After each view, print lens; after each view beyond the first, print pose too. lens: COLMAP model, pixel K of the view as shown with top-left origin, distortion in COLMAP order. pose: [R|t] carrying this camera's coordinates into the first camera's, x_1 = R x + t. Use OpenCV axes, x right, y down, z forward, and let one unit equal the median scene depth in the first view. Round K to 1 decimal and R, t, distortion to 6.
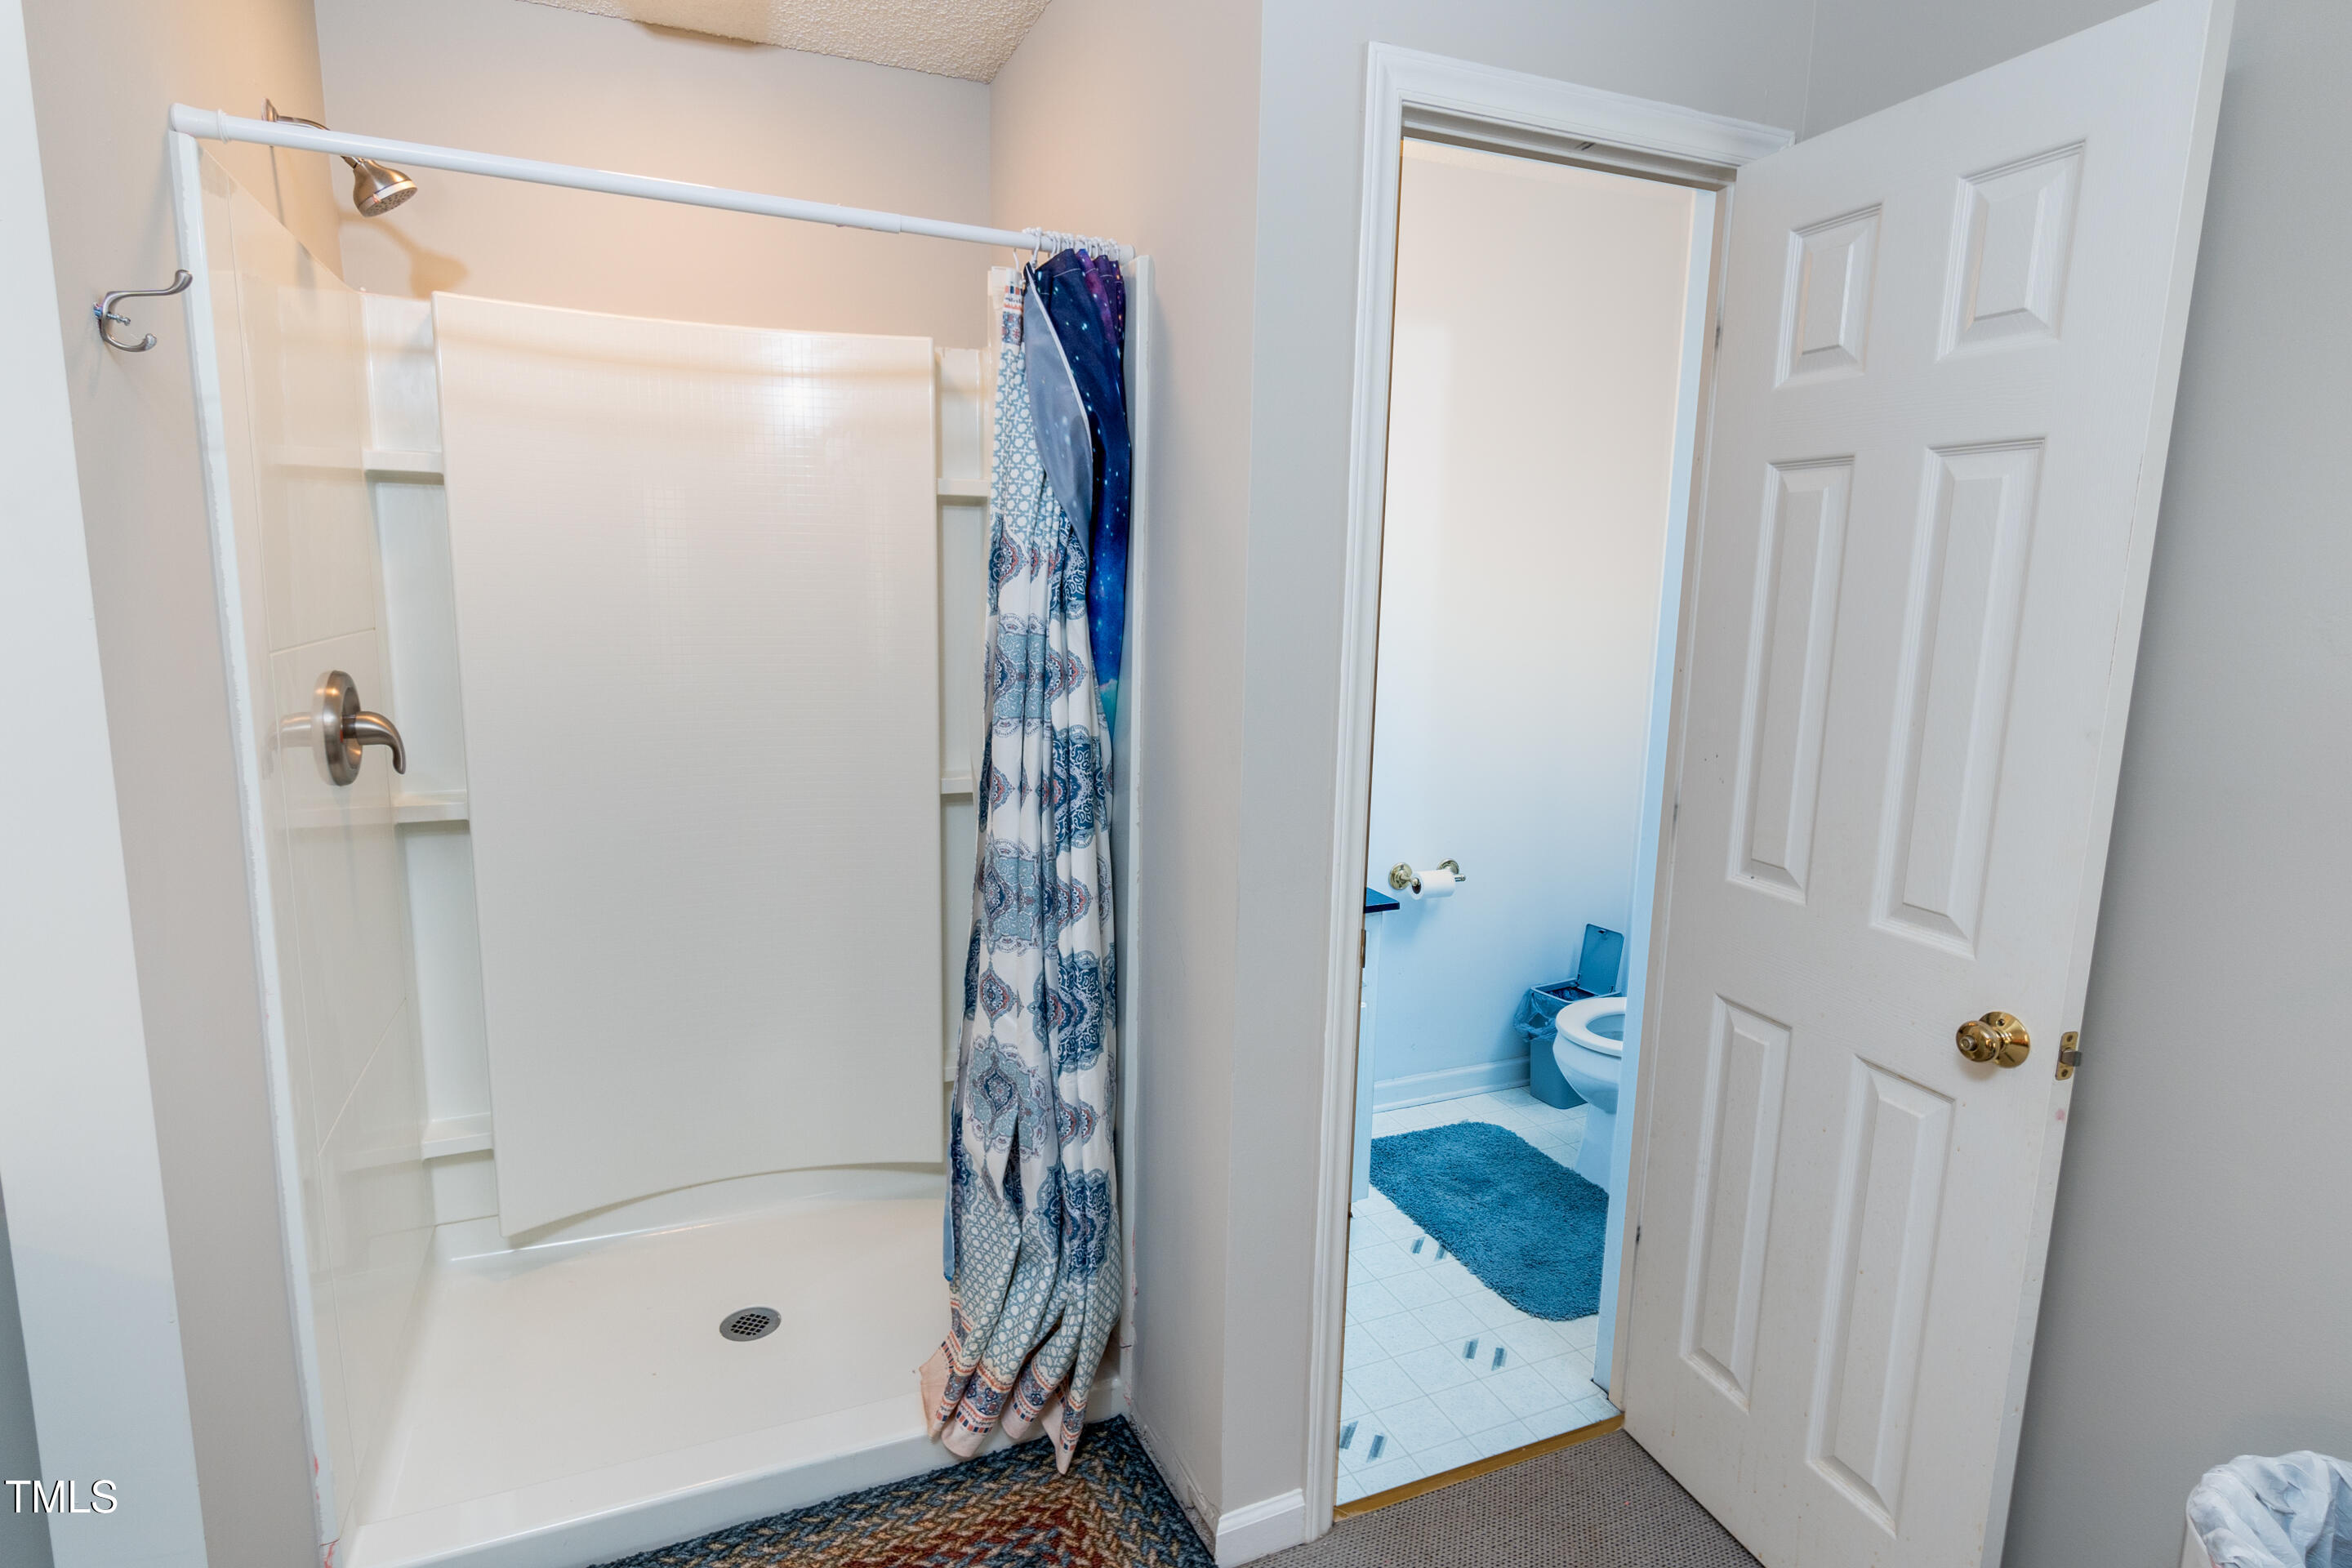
lens RADIAL K [[1229.9, 0, 1169.6], [0, 1229.9, 796.0], [0, 0, 1]] dist [-0.002684, -0.000410]
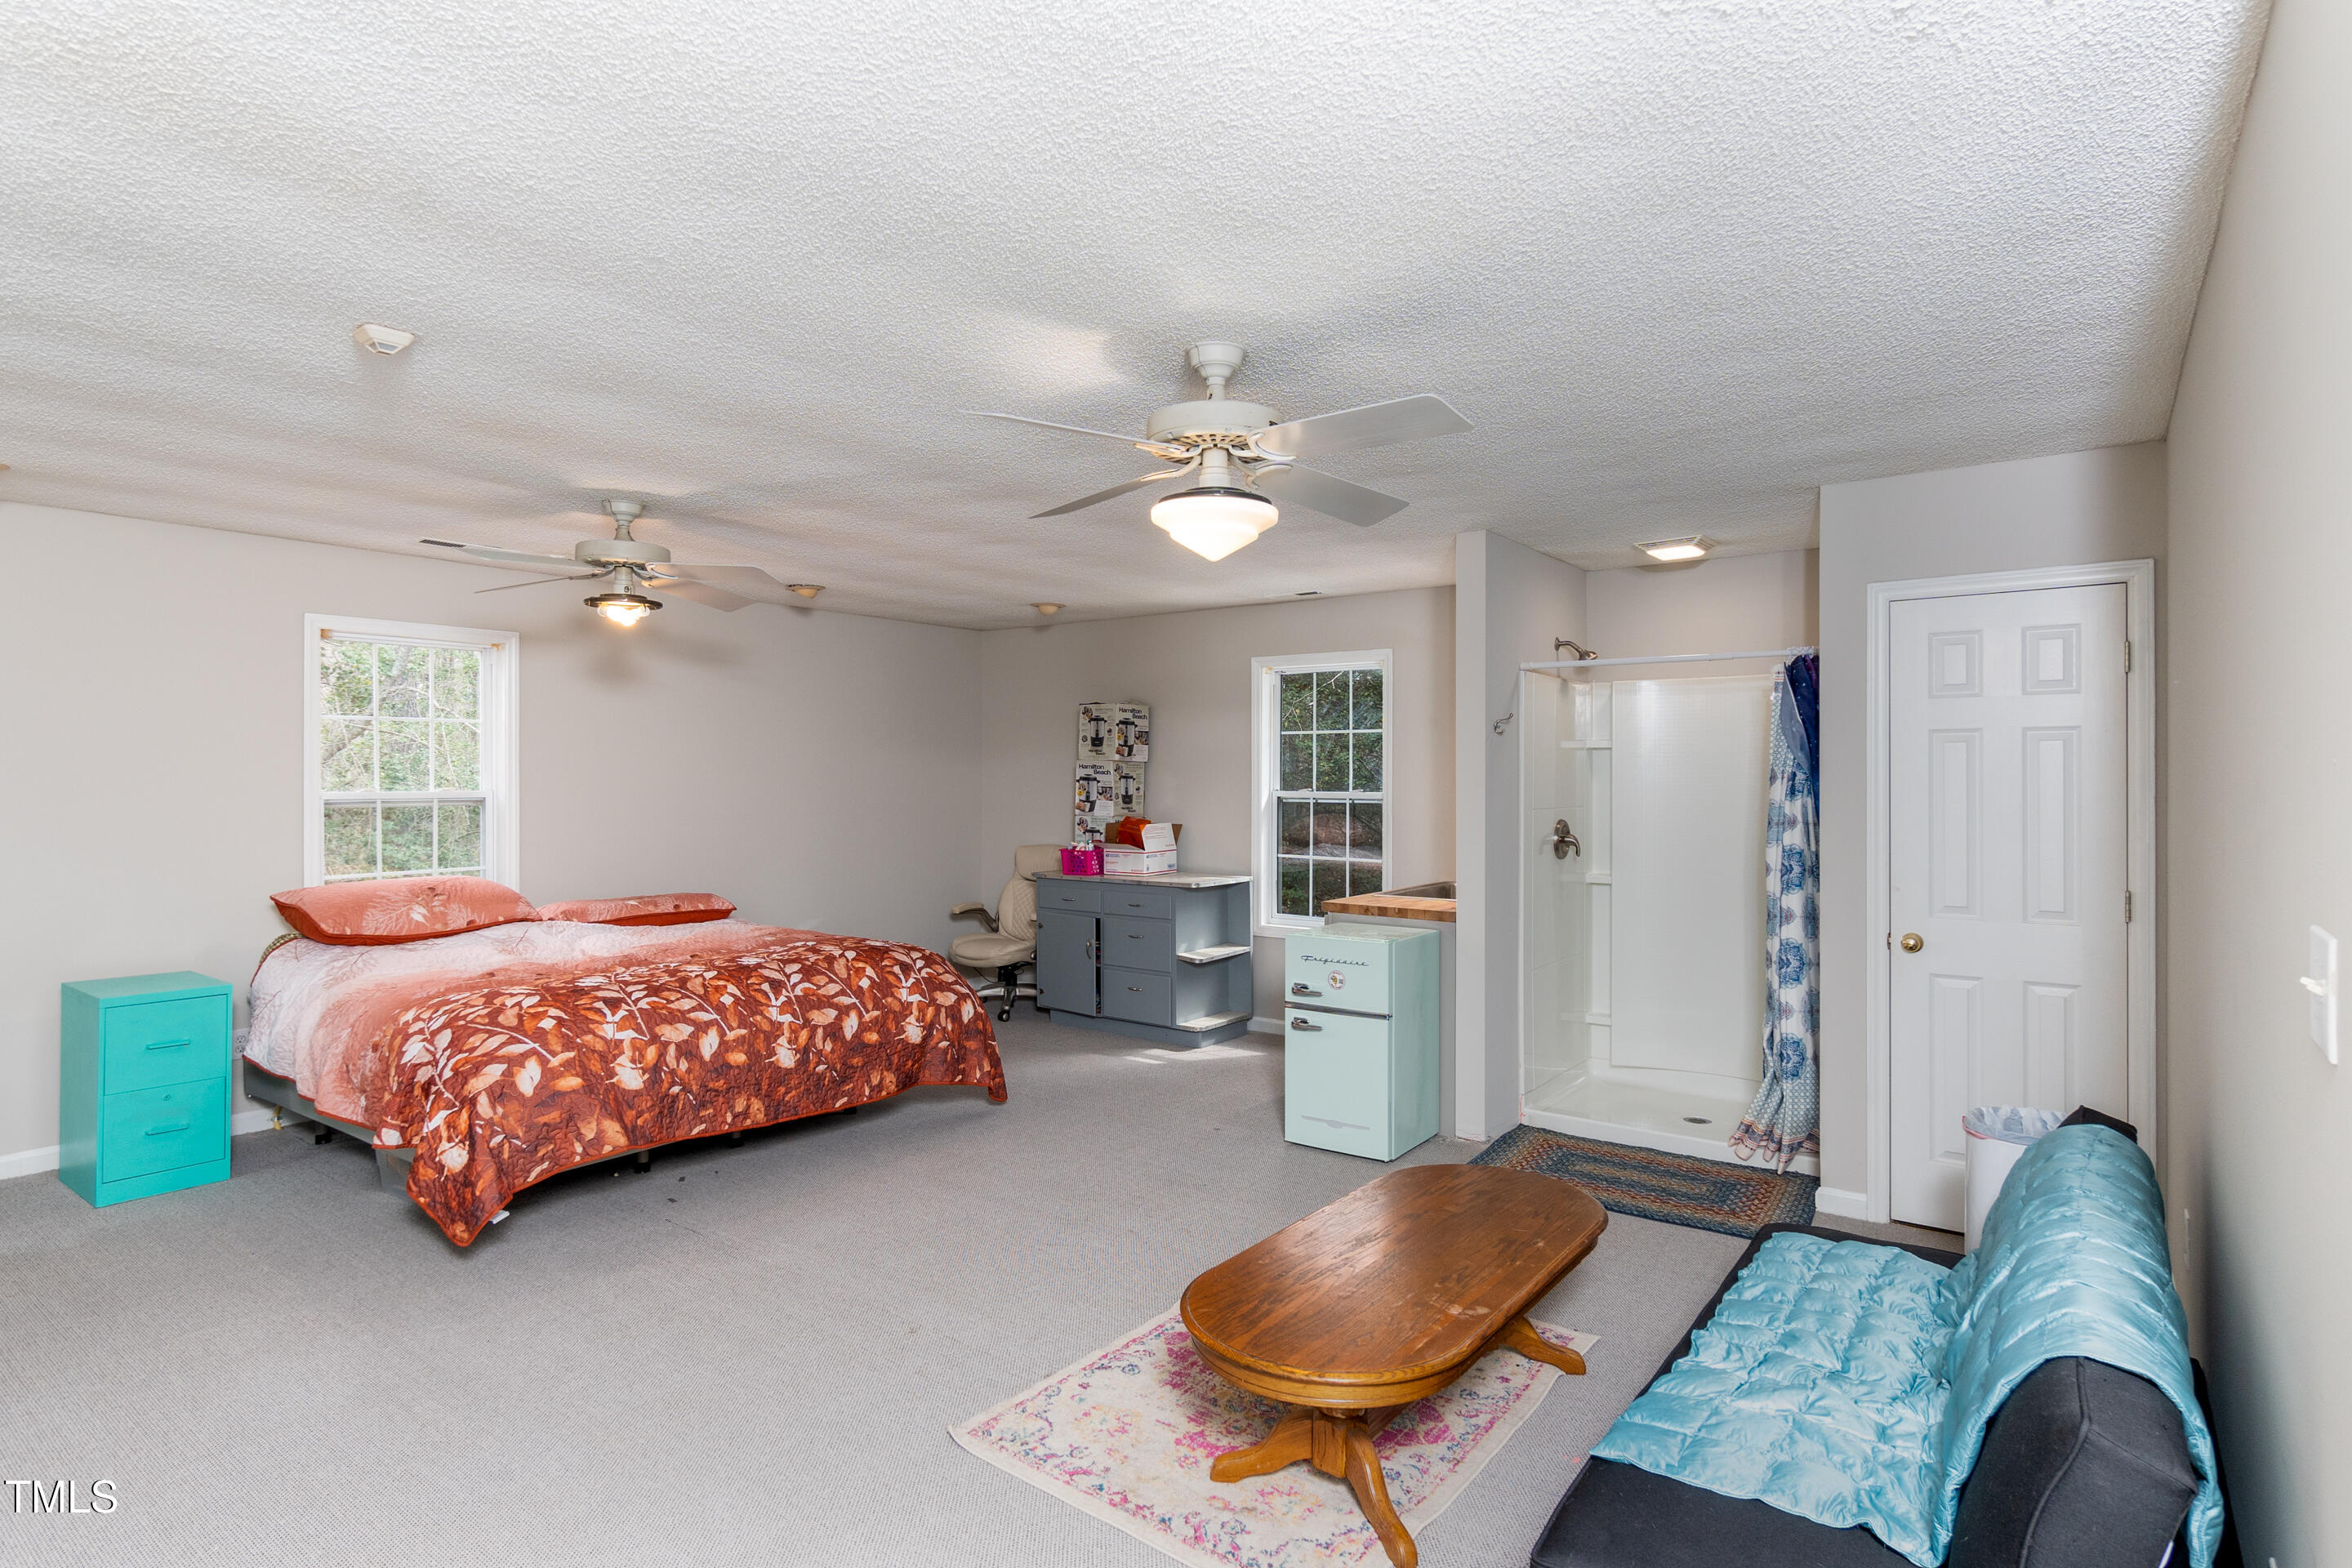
lens RADIAL K [[1229.9, 0, 1169.9], [0, 1229.9, 781.4], [0, 0, 1]] dist [-0.002684, -0.000410]
pose [[0.519280, -0.018096, -0.854412, 1.353366], [-0.132503, 0.985981, -0.101413, 0.231299], [0.844269, 0.165874, 0.509603, -1.296109]]
